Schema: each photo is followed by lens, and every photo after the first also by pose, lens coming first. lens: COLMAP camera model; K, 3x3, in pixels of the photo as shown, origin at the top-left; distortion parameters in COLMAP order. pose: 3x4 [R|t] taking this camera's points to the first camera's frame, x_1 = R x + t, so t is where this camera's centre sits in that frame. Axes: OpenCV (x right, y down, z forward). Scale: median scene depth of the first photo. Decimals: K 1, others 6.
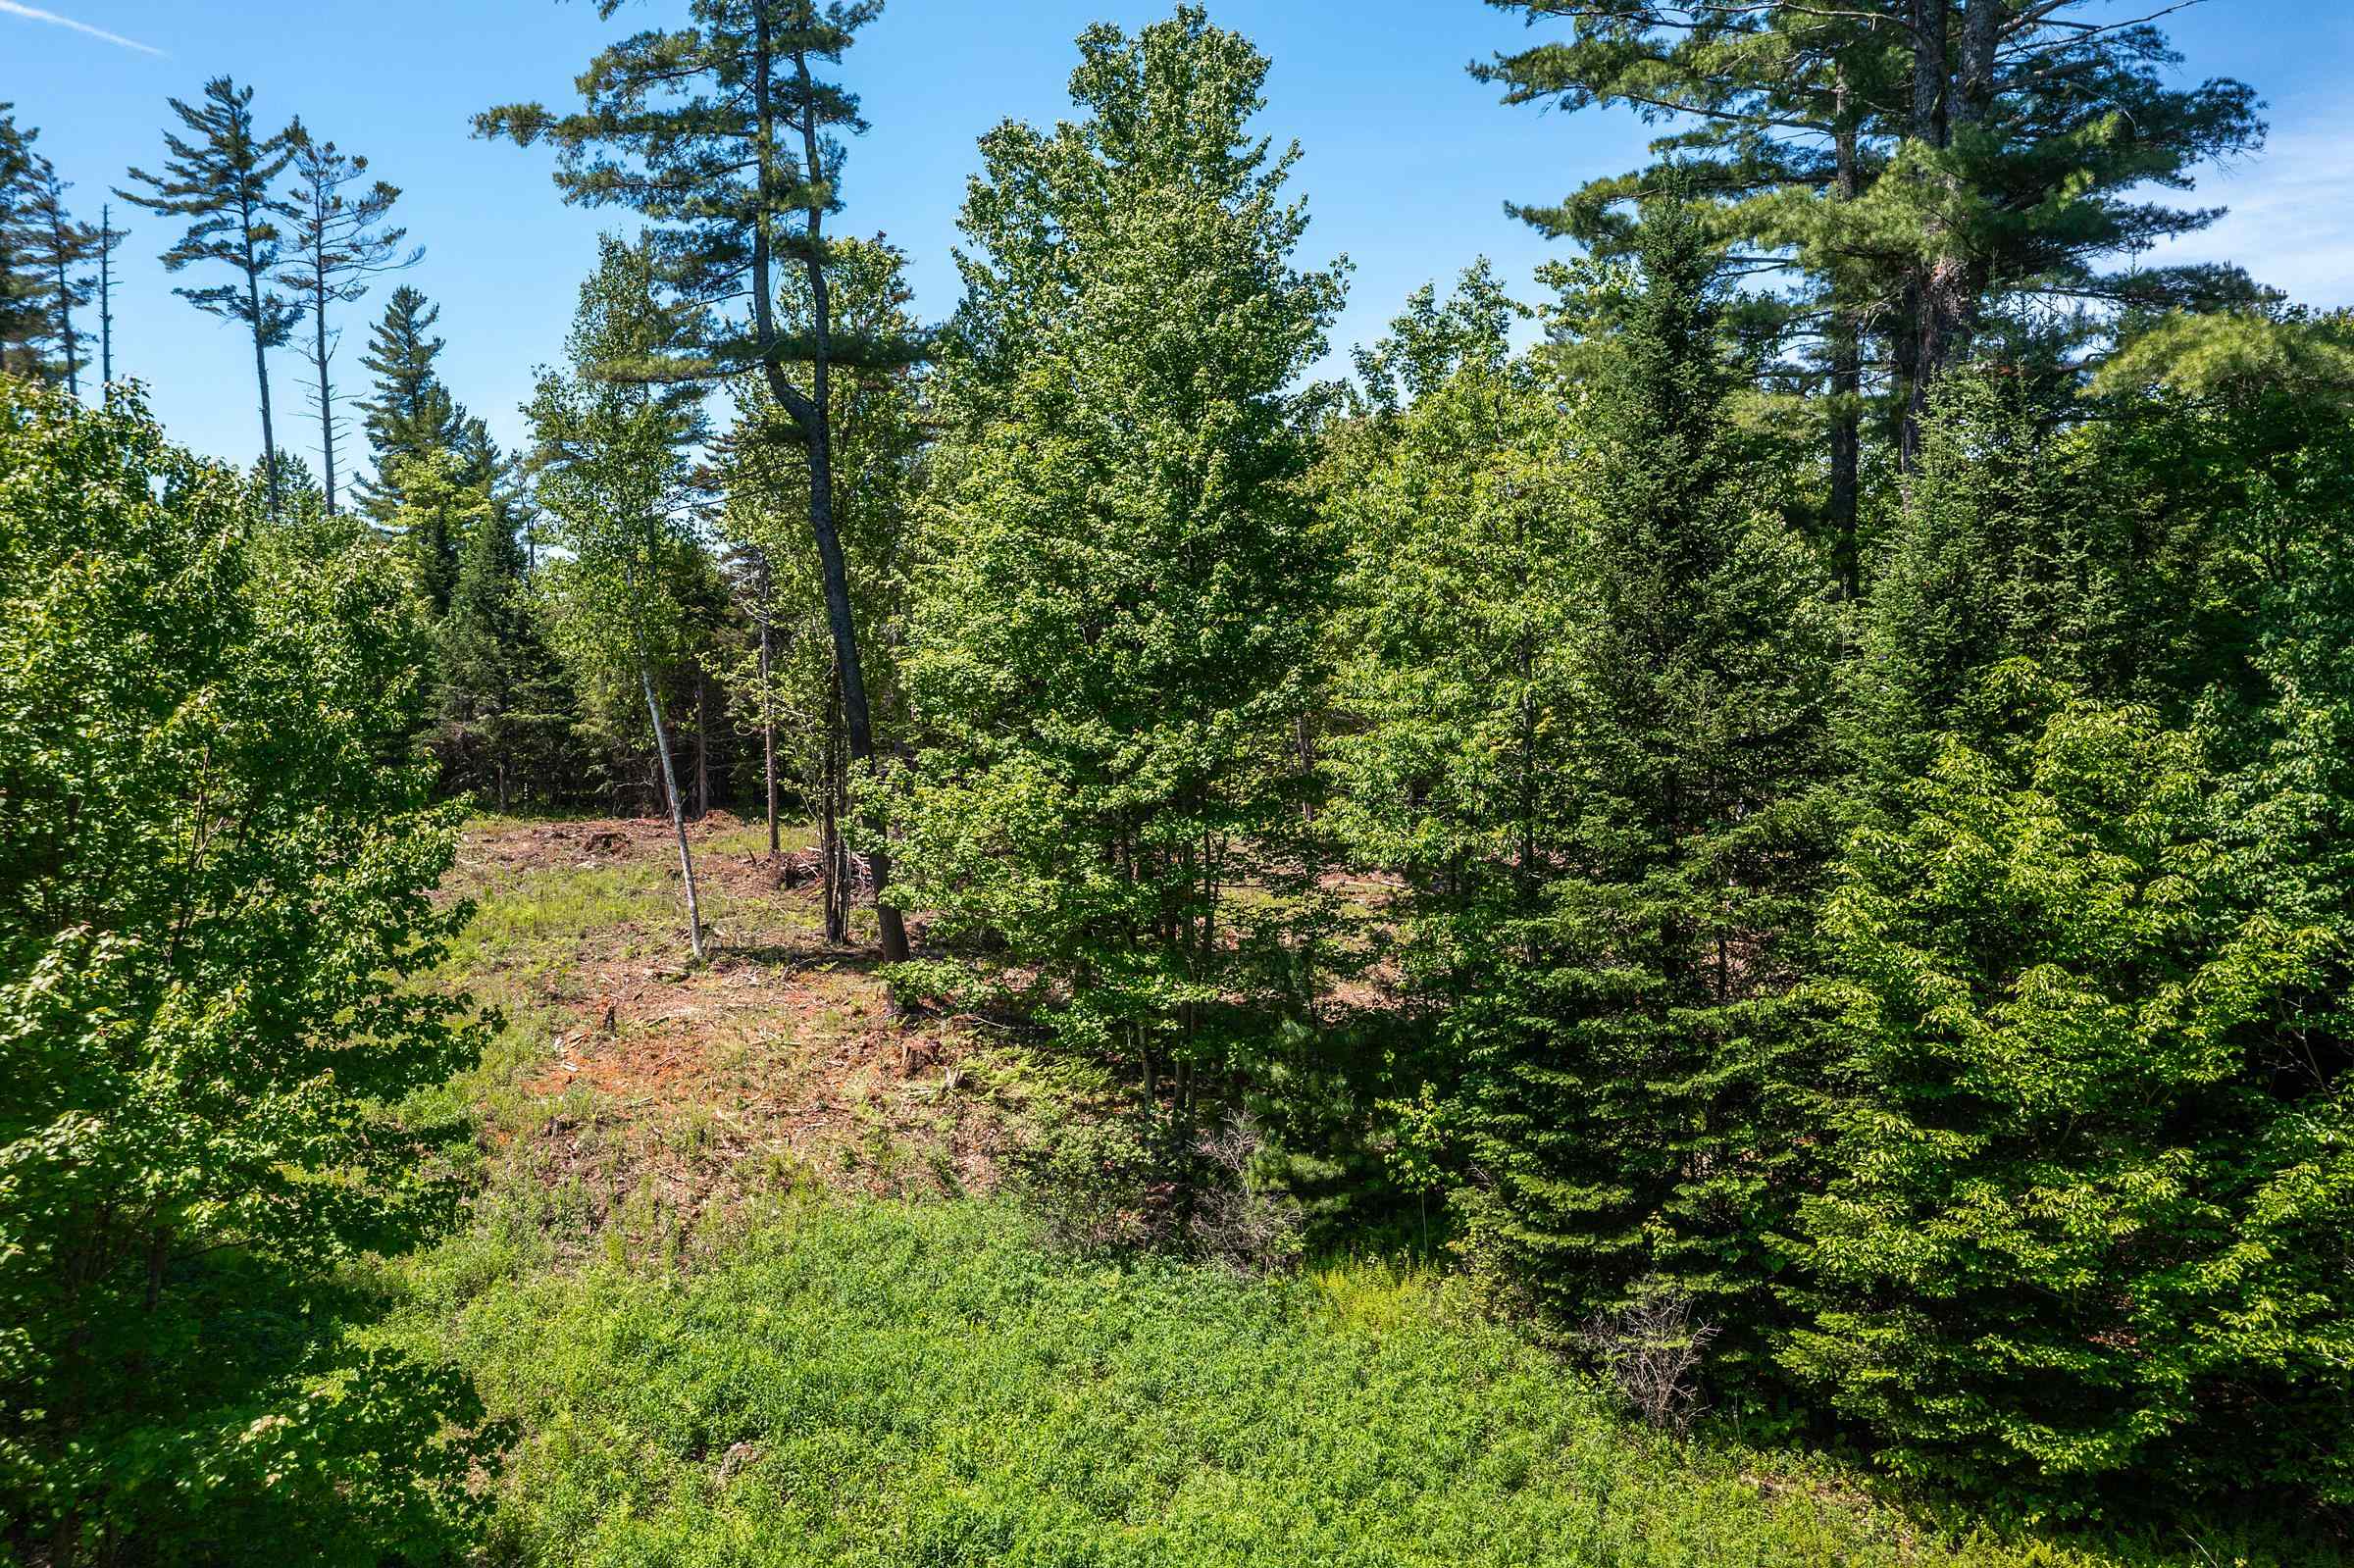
lens RADIAL K [[1867.2, 0, 1177.0], [0, 1867.2, 784.0], [0, 0, 1]] dist [-0.001834, 0.007141]
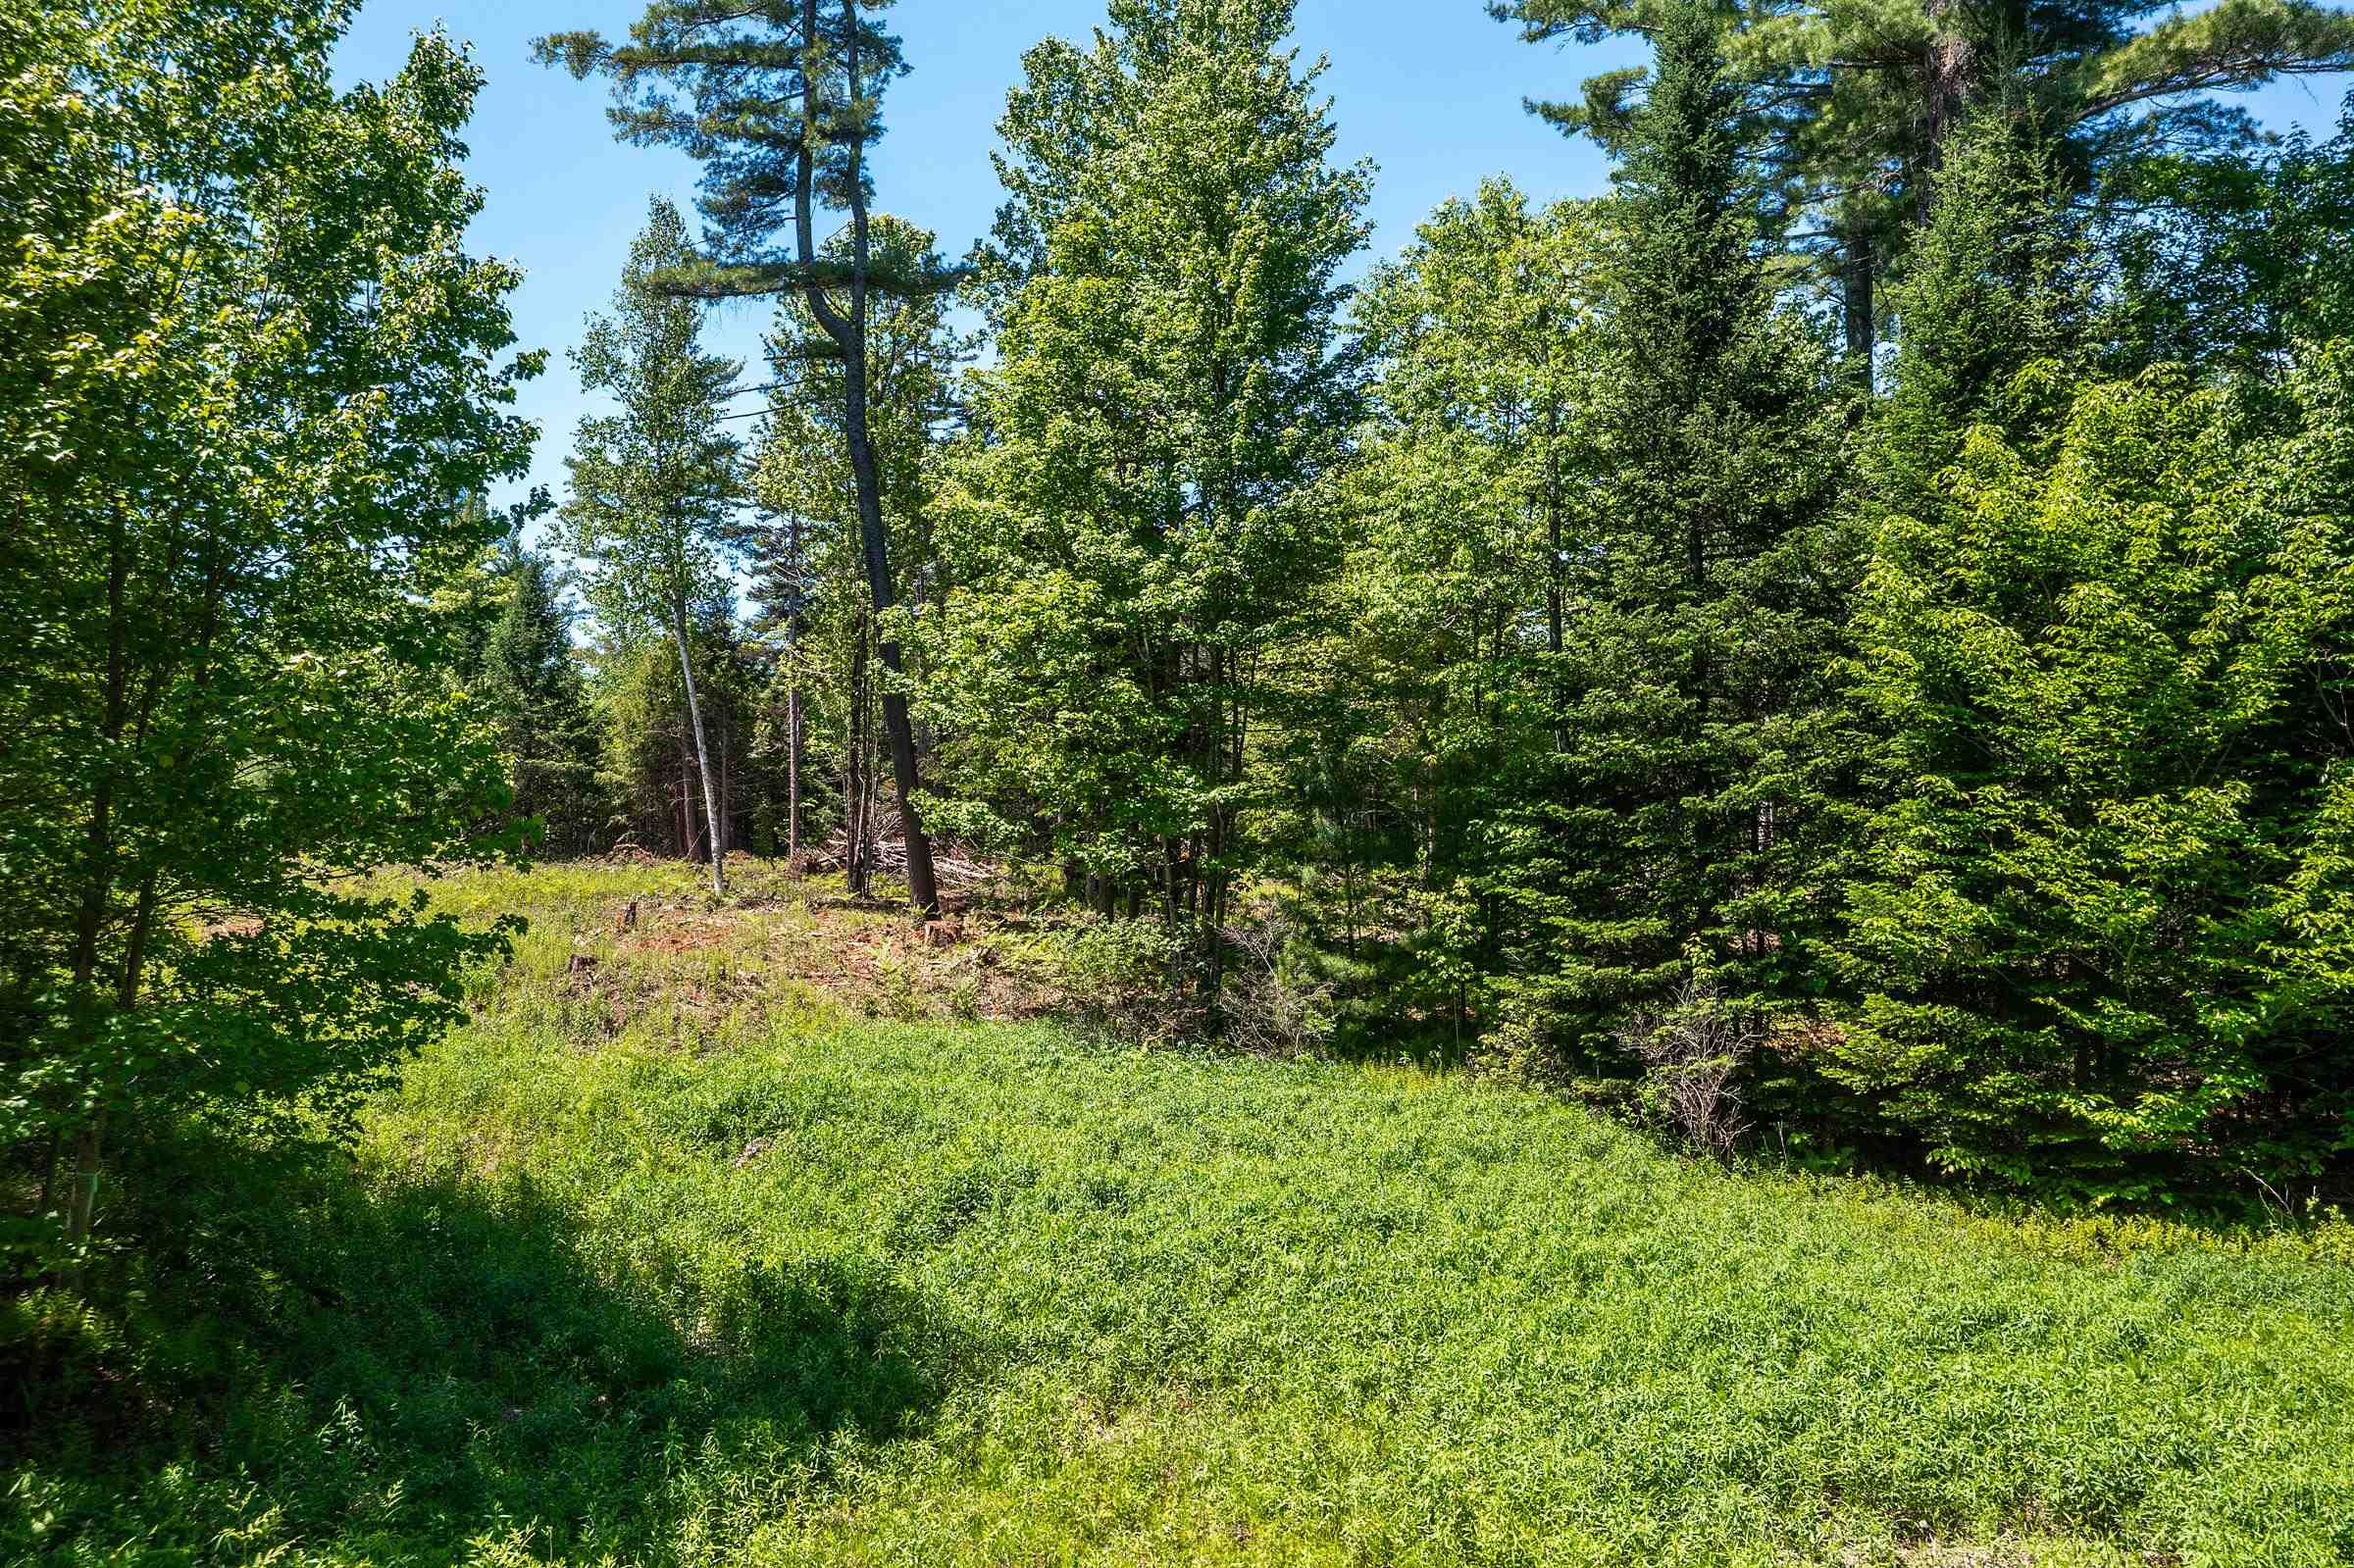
lens RADIAL K [[1866.9, 0, 1185.0], [0, 1866.9, 784.9], [0, 0, 1]] dist [0.001618, 0.007992]
pose [[0.999973, 0.005651, -0.004713, -0.005374], [-0.006116, 0.994427, -0.105253, 0.170967], [0.004092, 0.105279, 0.994434, 0.007576]]
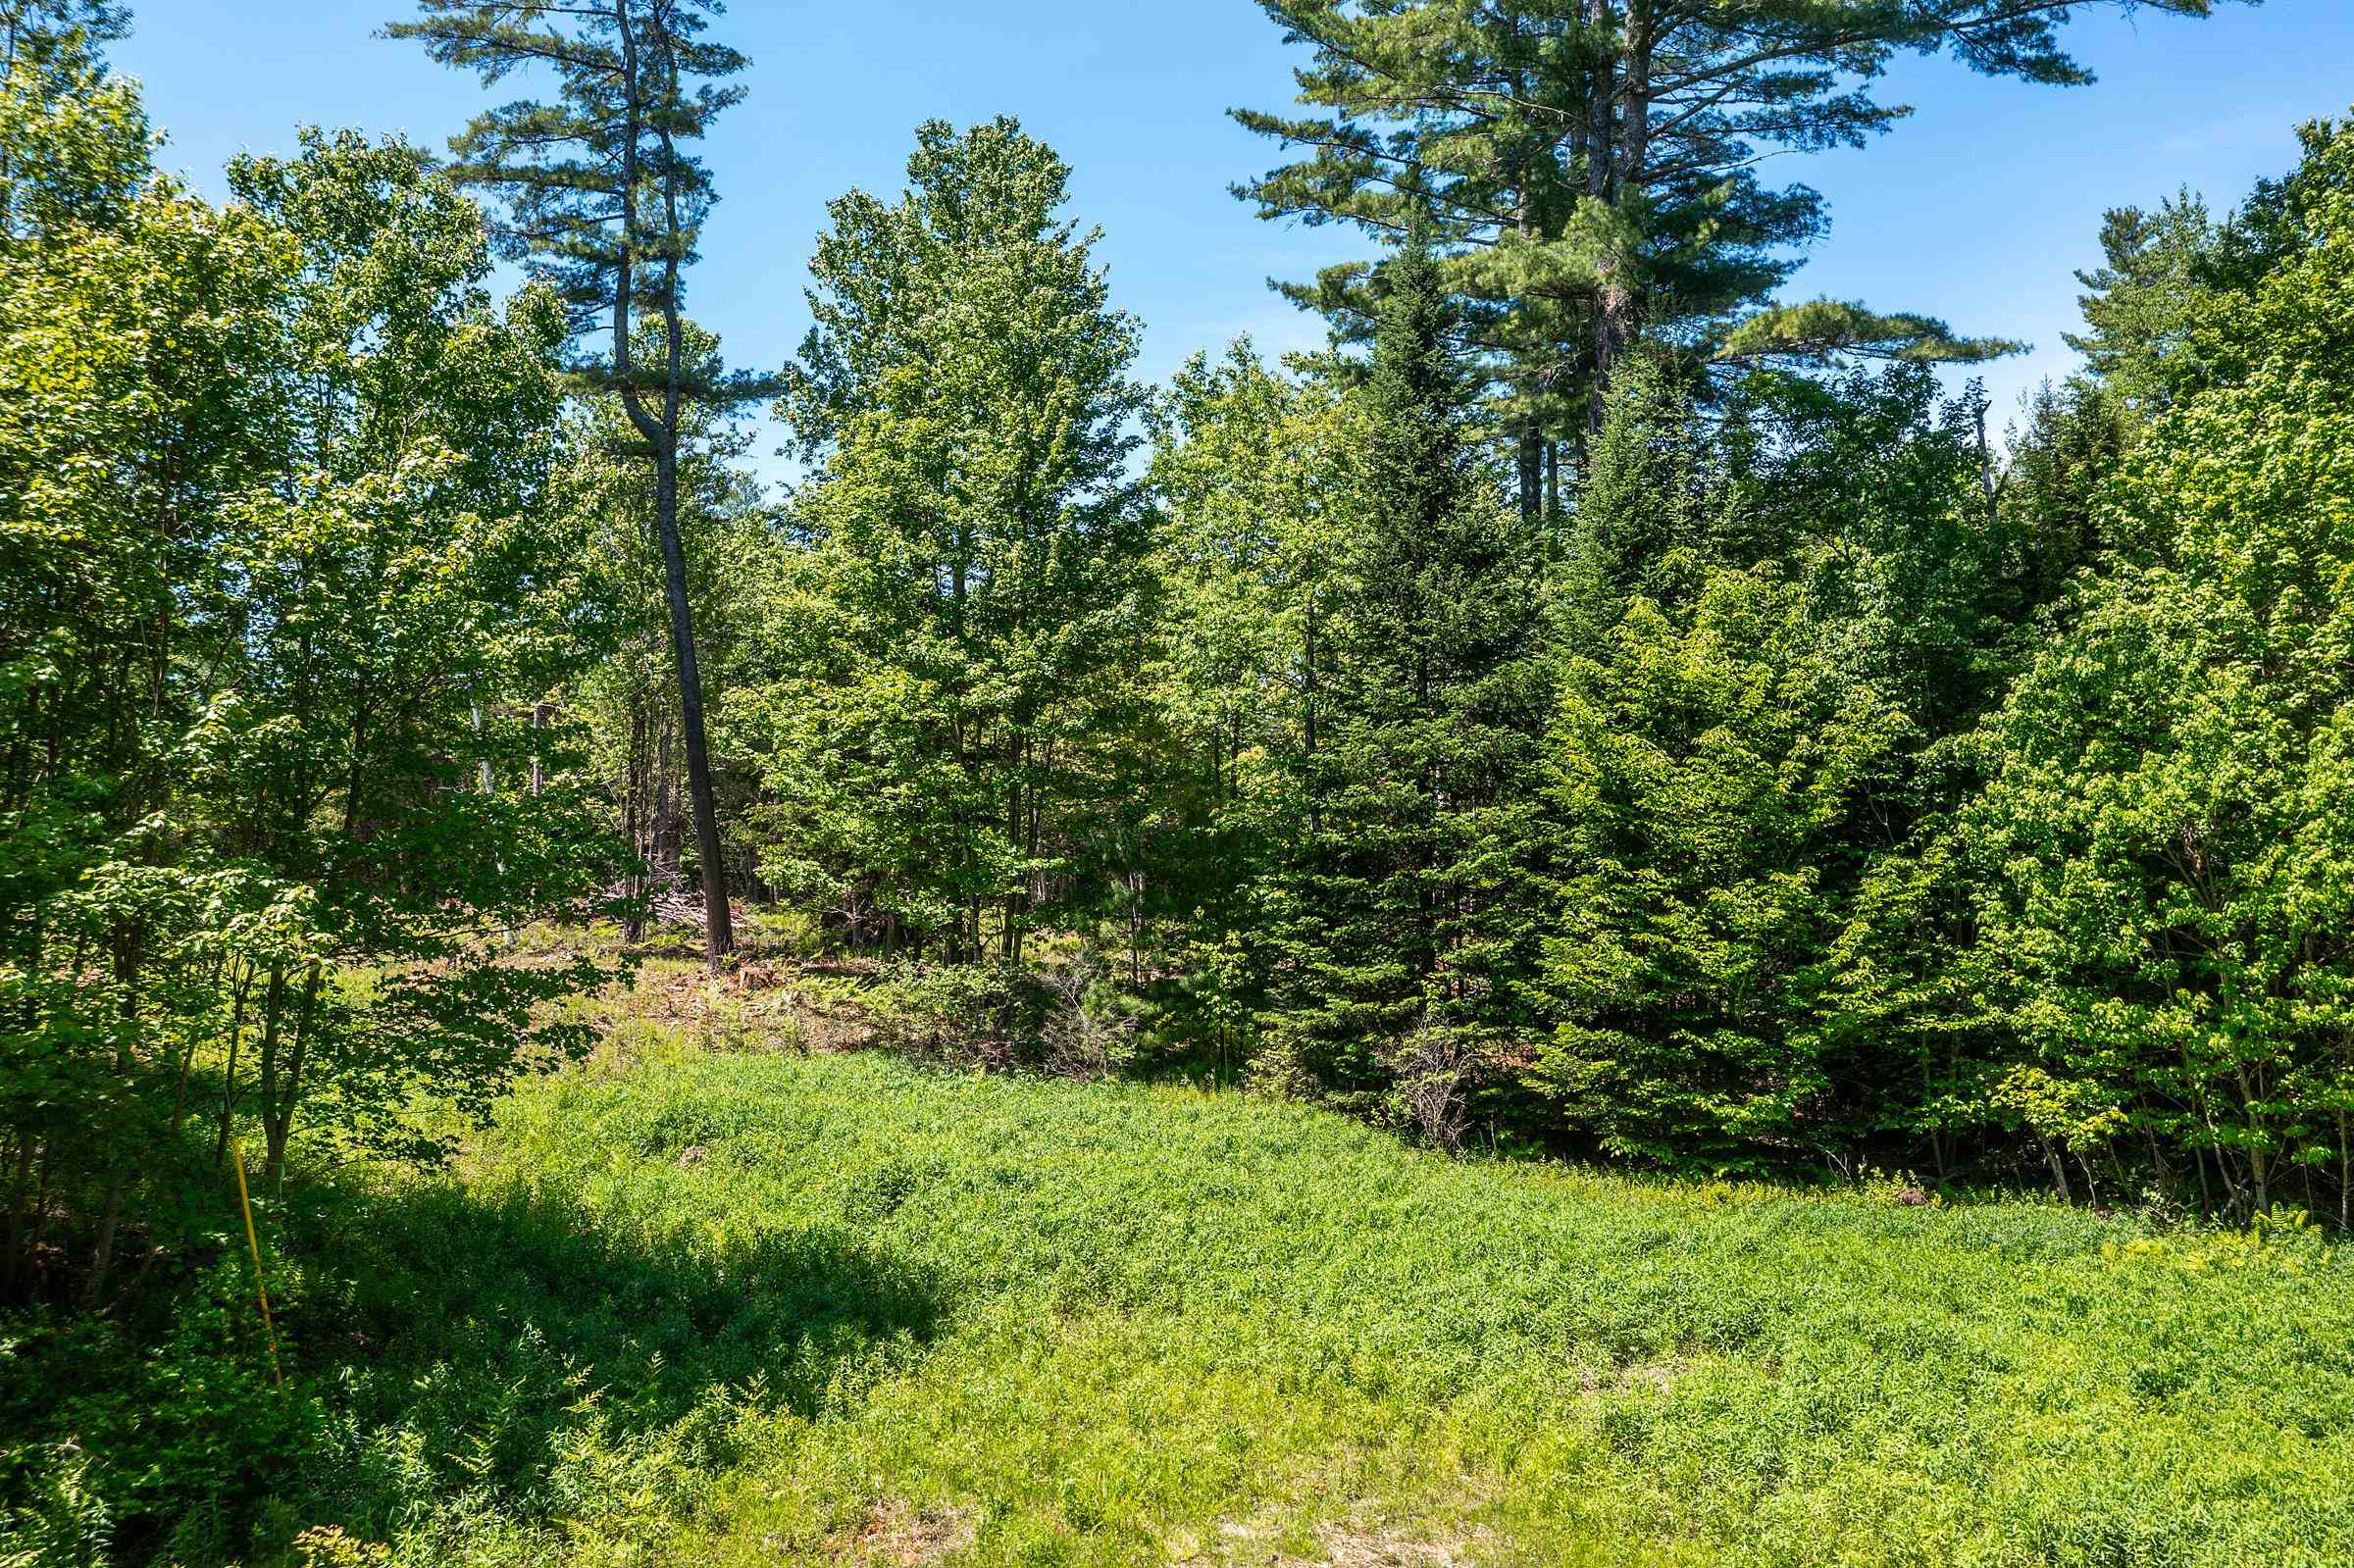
lens RADIAL K [[1866.9, 0, 1185.0], [0, 1866.9, 784.9], [0, 0, 1]] dist [0.001618, 0.007992]
pose [[0.982644, 0.024124, 0.183928, -0.095096], [0.000230, 0.991348, -0.131256, 0.177675], [-0.185503, 0.129020, 0.974137, -0.148891]]
